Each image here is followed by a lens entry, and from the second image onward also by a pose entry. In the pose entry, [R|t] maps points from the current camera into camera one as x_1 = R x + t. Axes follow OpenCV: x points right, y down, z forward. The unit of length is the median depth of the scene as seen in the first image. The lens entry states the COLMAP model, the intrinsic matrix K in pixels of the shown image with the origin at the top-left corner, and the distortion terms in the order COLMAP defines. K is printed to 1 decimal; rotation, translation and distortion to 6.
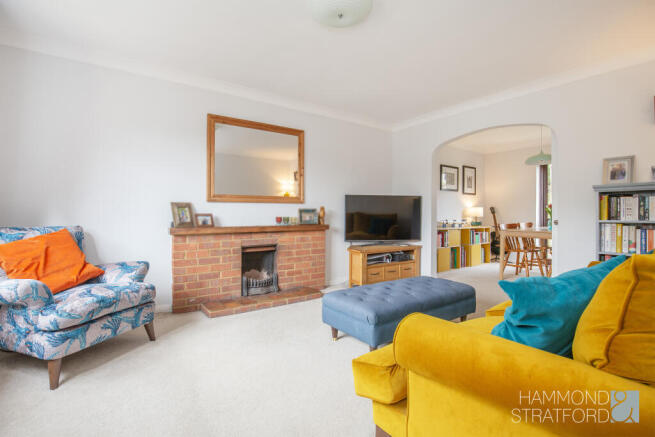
lens RADIAL K [[309.0, 0, 329.0], [0, 309.0, 216.7], [0, 0, 1]] dist [-0.028692, -0.000494]
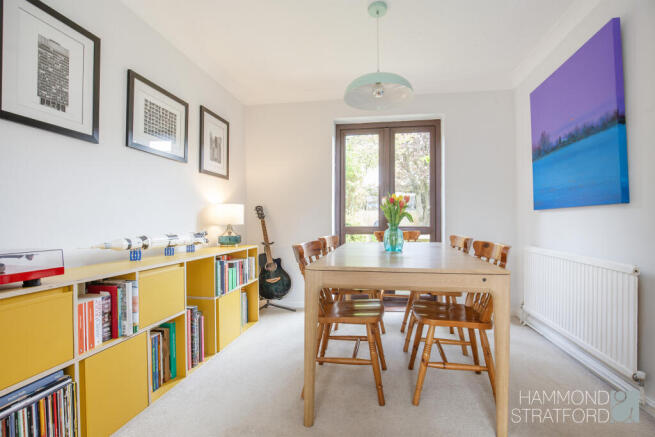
lens RADIAL K [[309.0, 0, 329.6], [0, 309.0, 222.4], [0, 0, 1]] dist [-0.028692, -0.000494]
pose [[0.726288, -0.003894, 0.687380, 0.283110], [0.006146, 0.999981, -0.000829, -0.002987], [-0.687363, 0.004827, 0.726298, 0.587273]]
